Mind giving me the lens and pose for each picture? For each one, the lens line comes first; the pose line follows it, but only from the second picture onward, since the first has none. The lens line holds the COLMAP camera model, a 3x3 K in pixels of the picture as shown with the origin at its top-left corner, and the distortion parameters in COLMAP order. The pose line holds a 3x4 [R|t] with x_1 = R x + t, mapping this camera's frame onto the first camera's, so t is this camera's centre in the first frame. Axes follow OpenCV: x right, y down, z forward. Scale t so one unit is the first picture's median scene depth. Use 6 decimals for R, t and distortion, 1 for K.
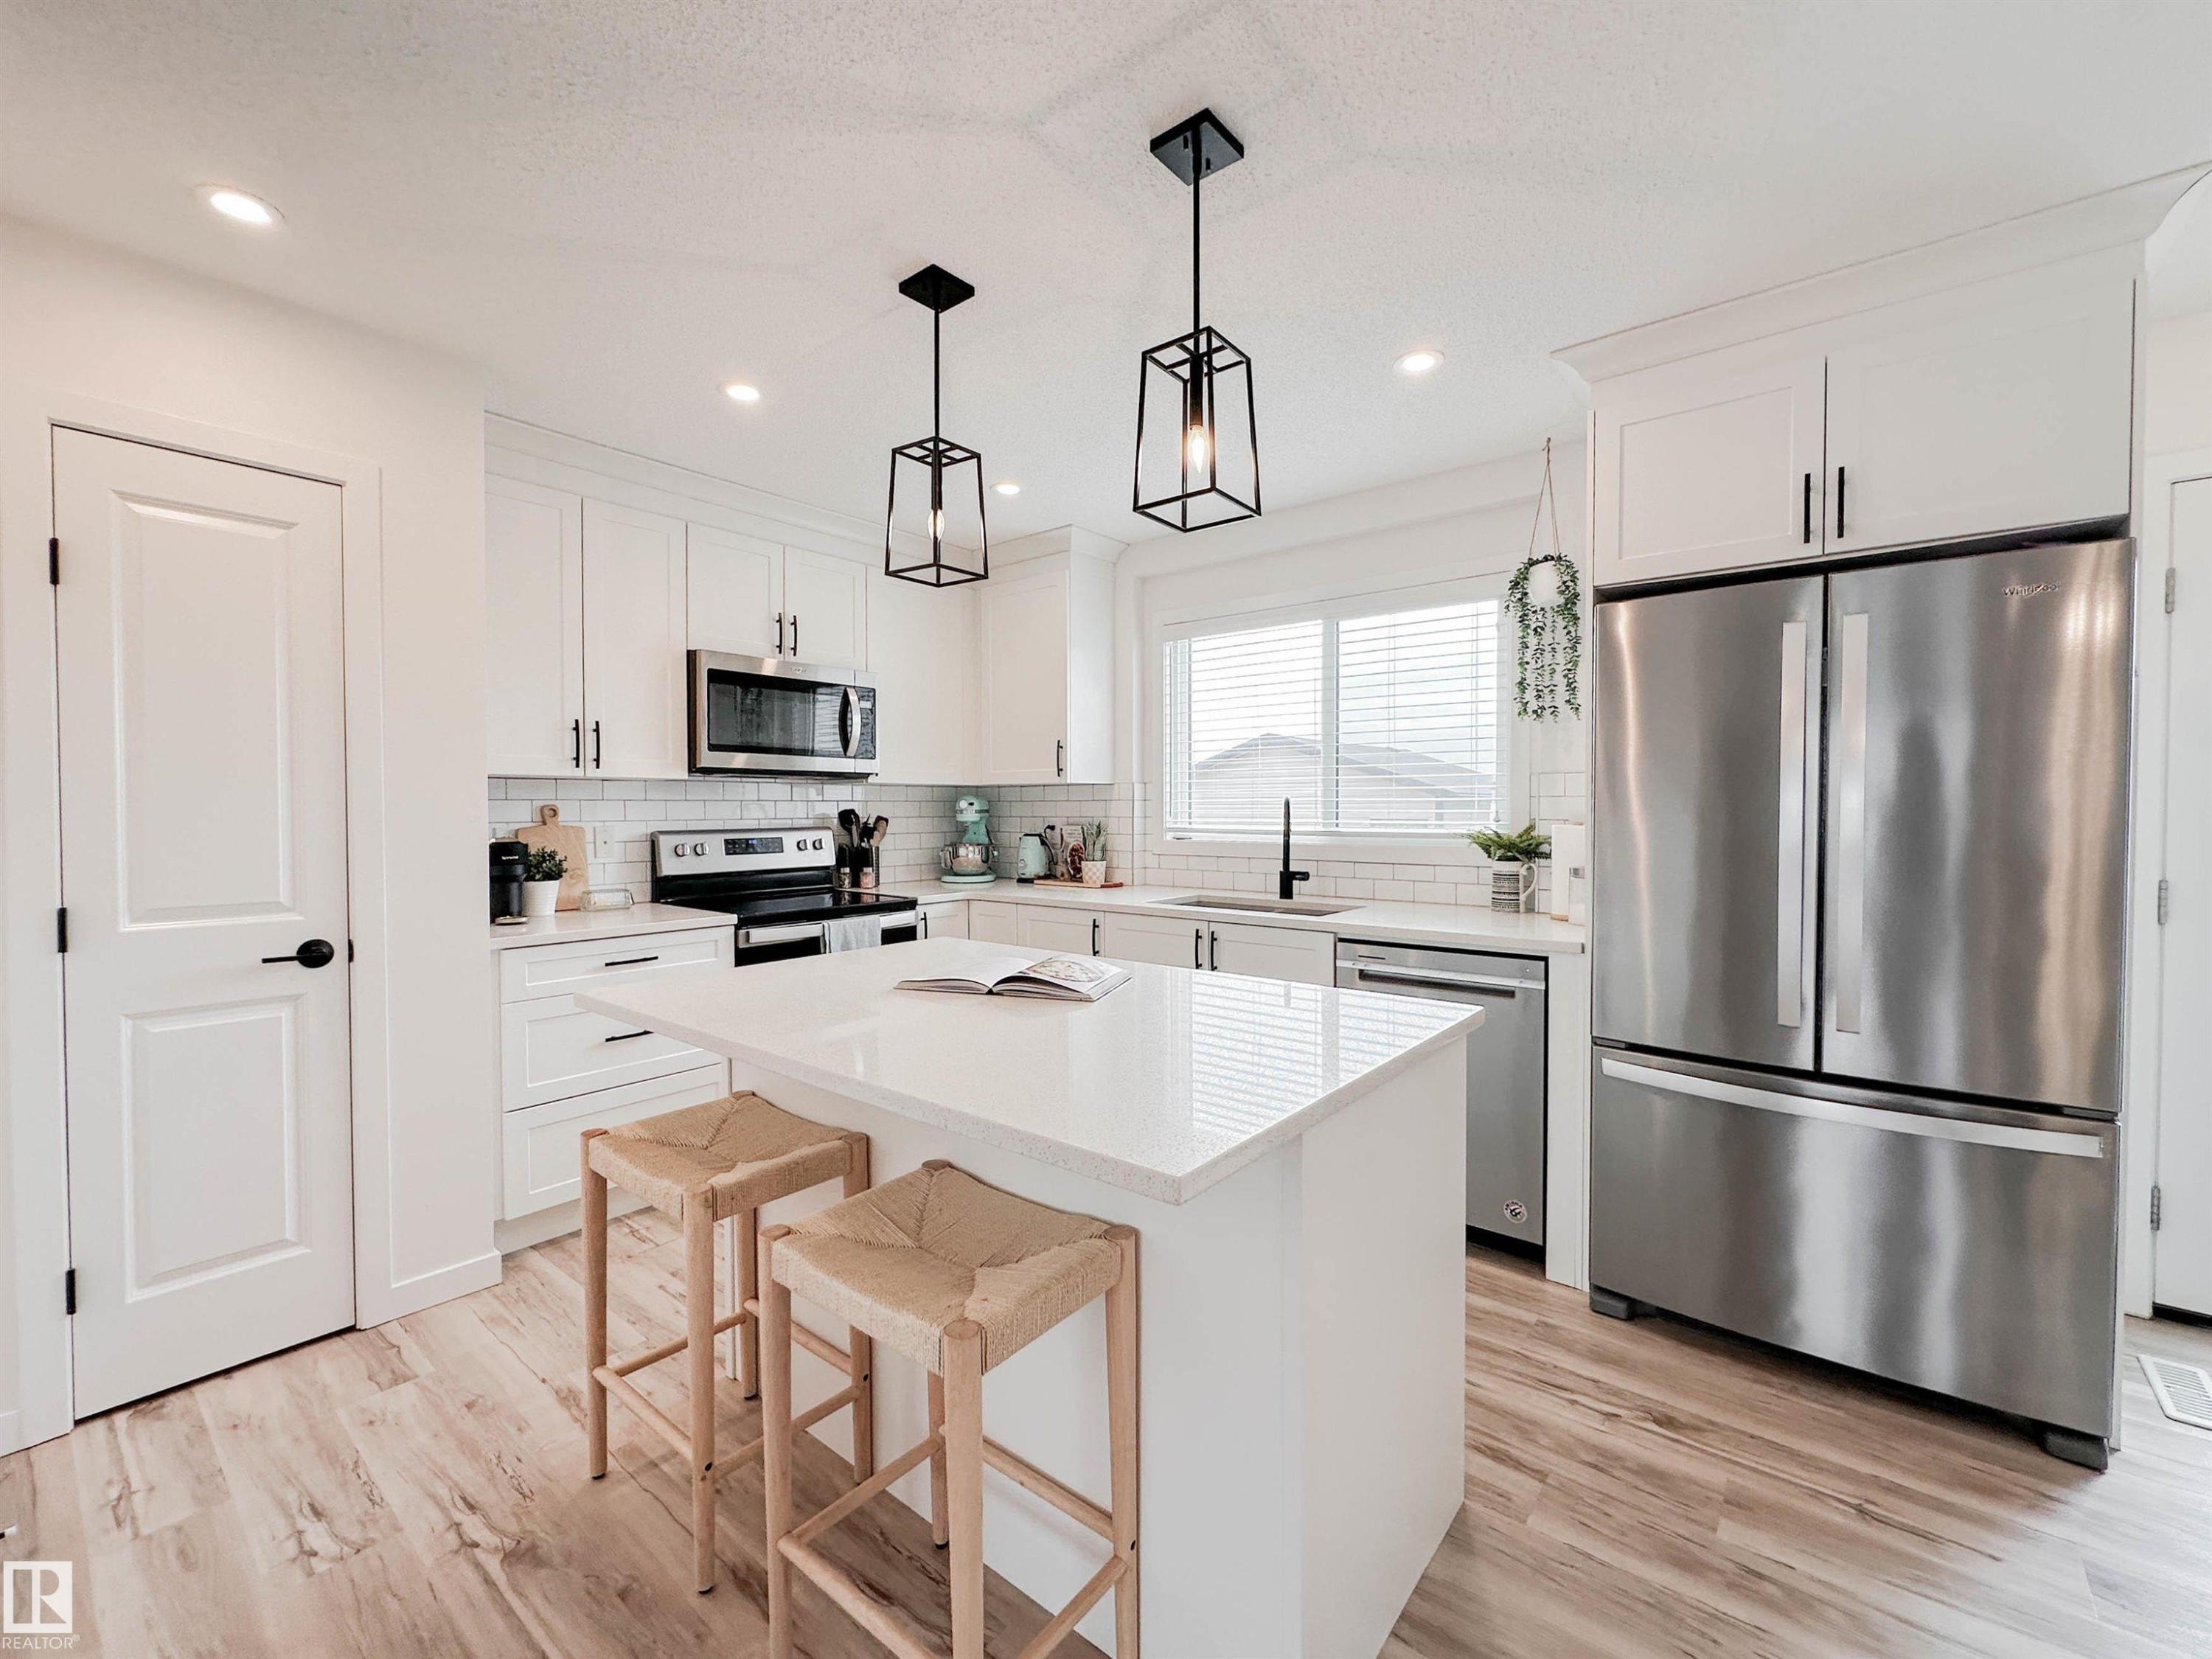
lens RADIAL K [[926.7, 0, 1111.9], [0, 926.7, 820.9], [0, 0, 1]] dist [-0.002387, 0.000054]
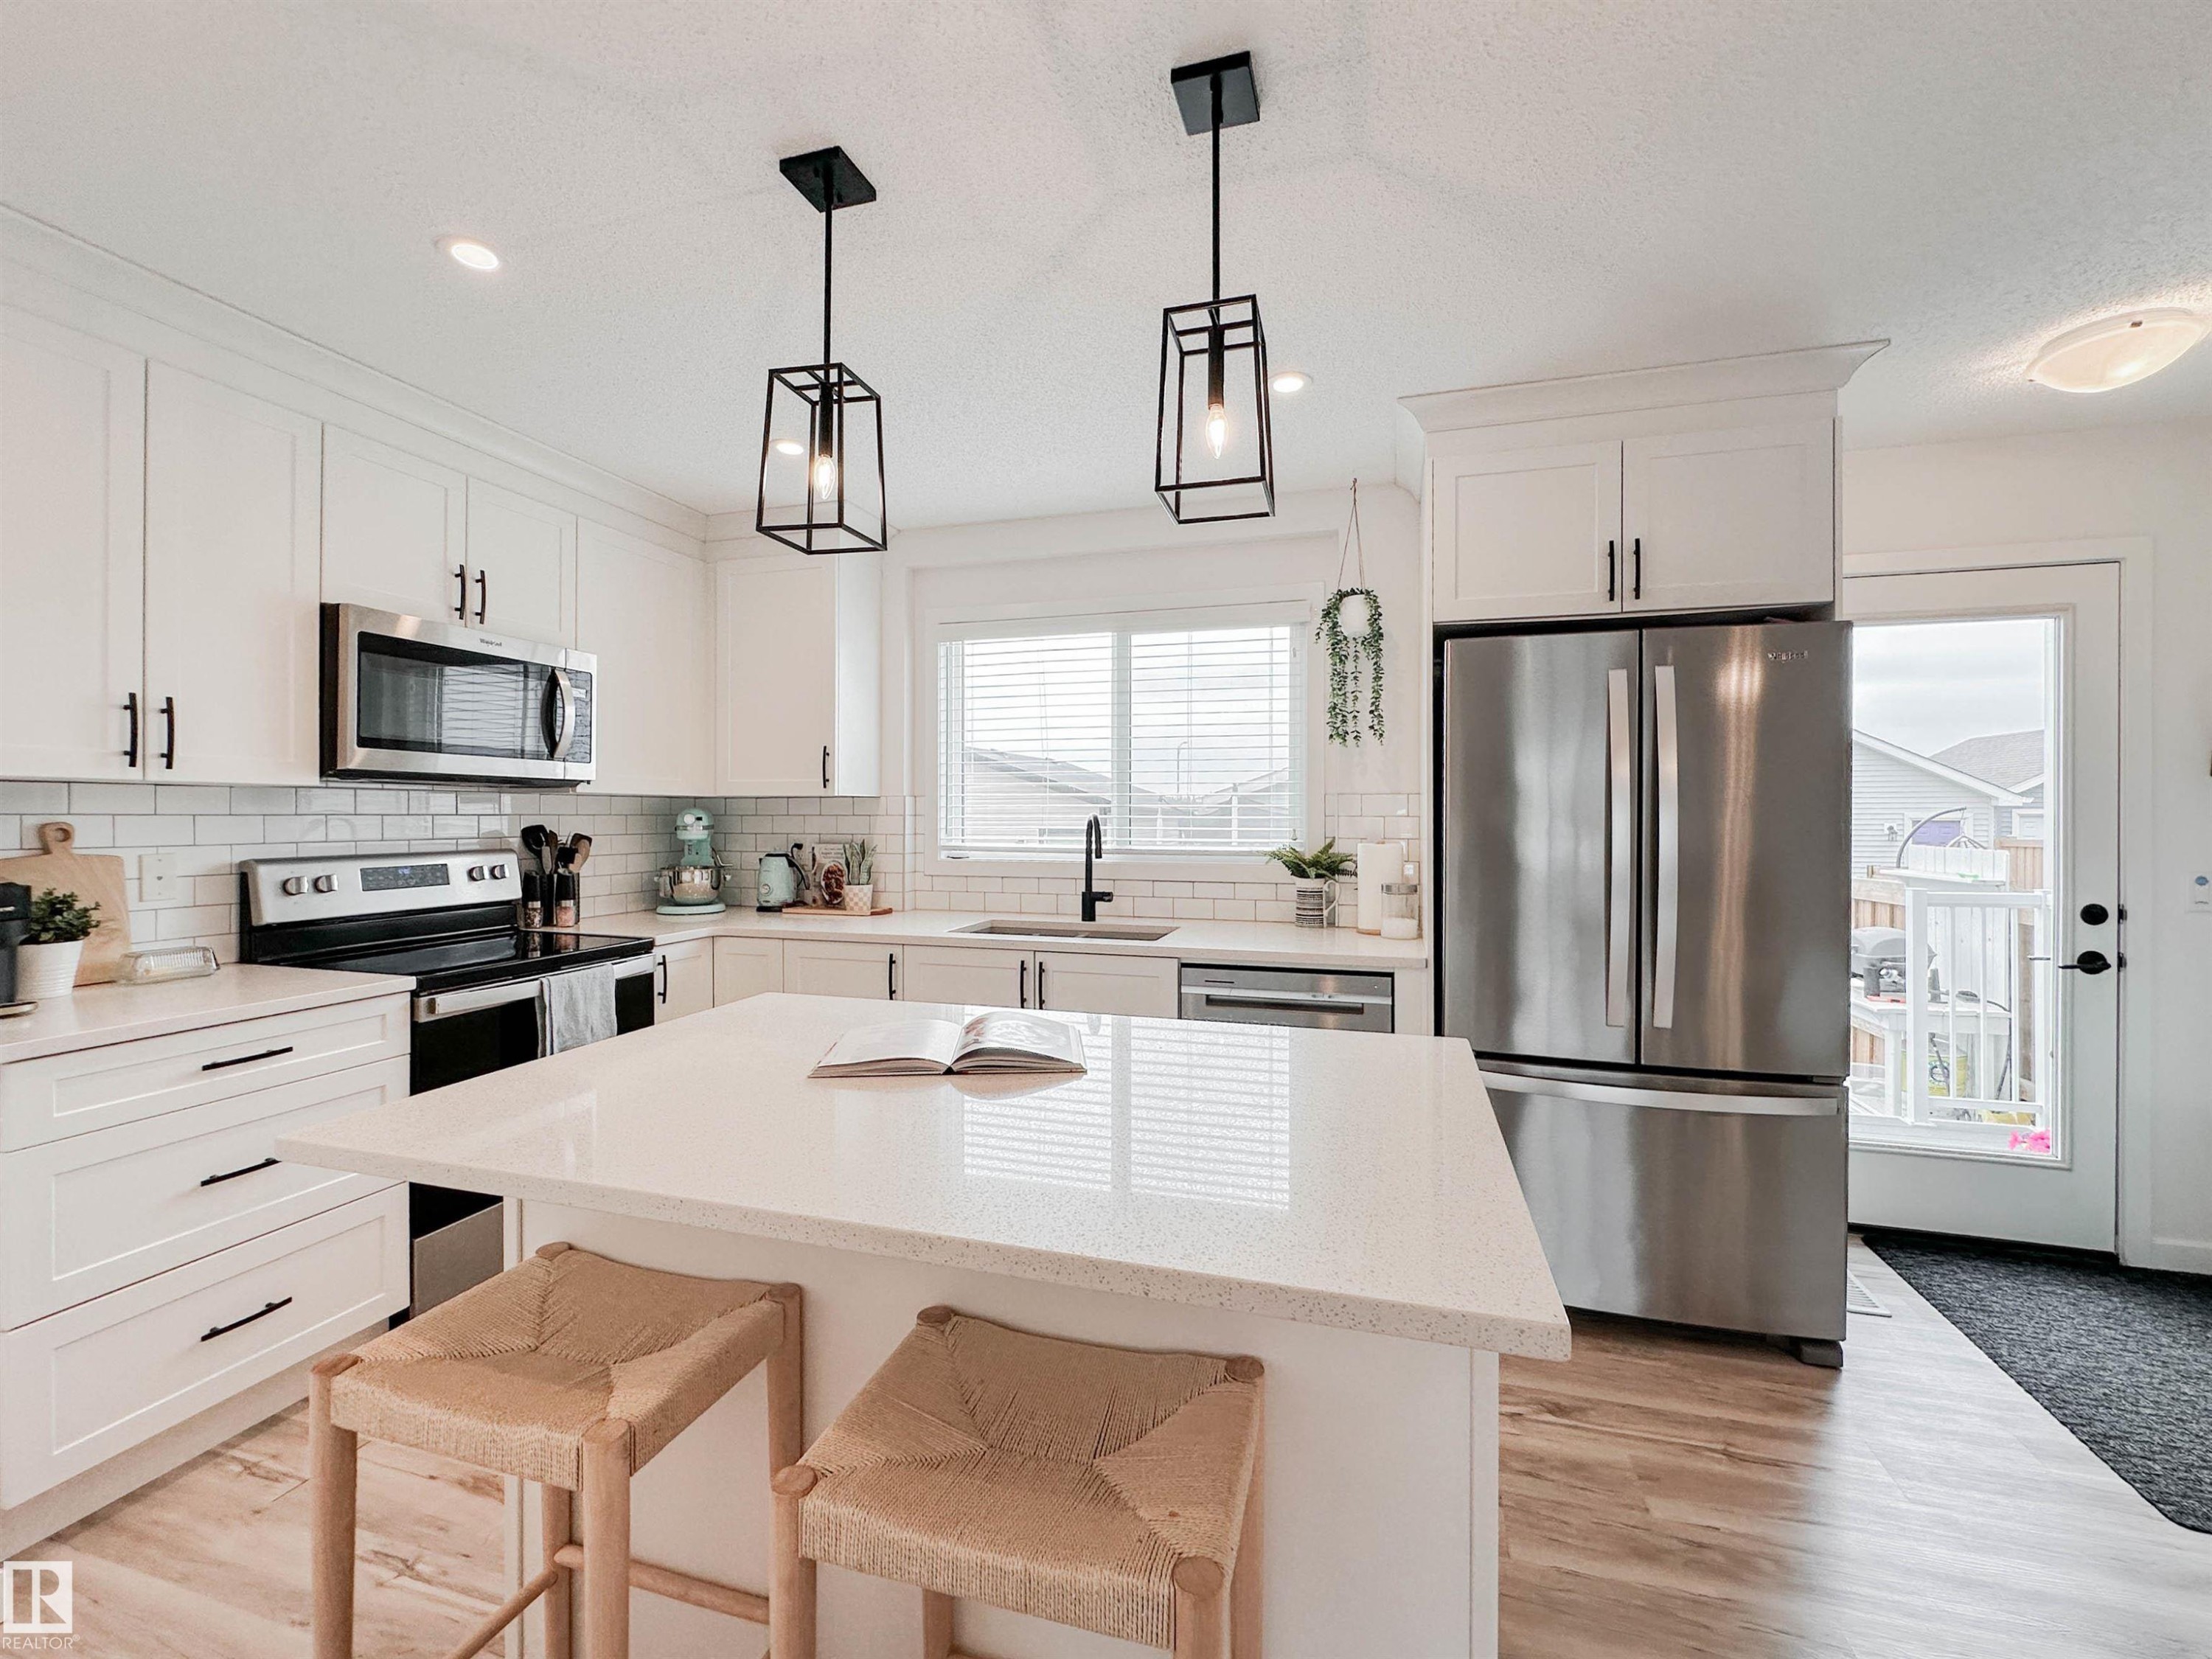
lens RADIAL K [[926.7, 0, 1114.0], [0, 926.7, 813.6], [0, 0, 1]] dist [-0.002387, 0.000054]
pose [[0.923738, 0.005140, 0.382990, -0.169984], [0.000732, 0.999884, -0.015184, -0.013405], [-0.383023, 0.014306, 0.923628, 0.117220]]
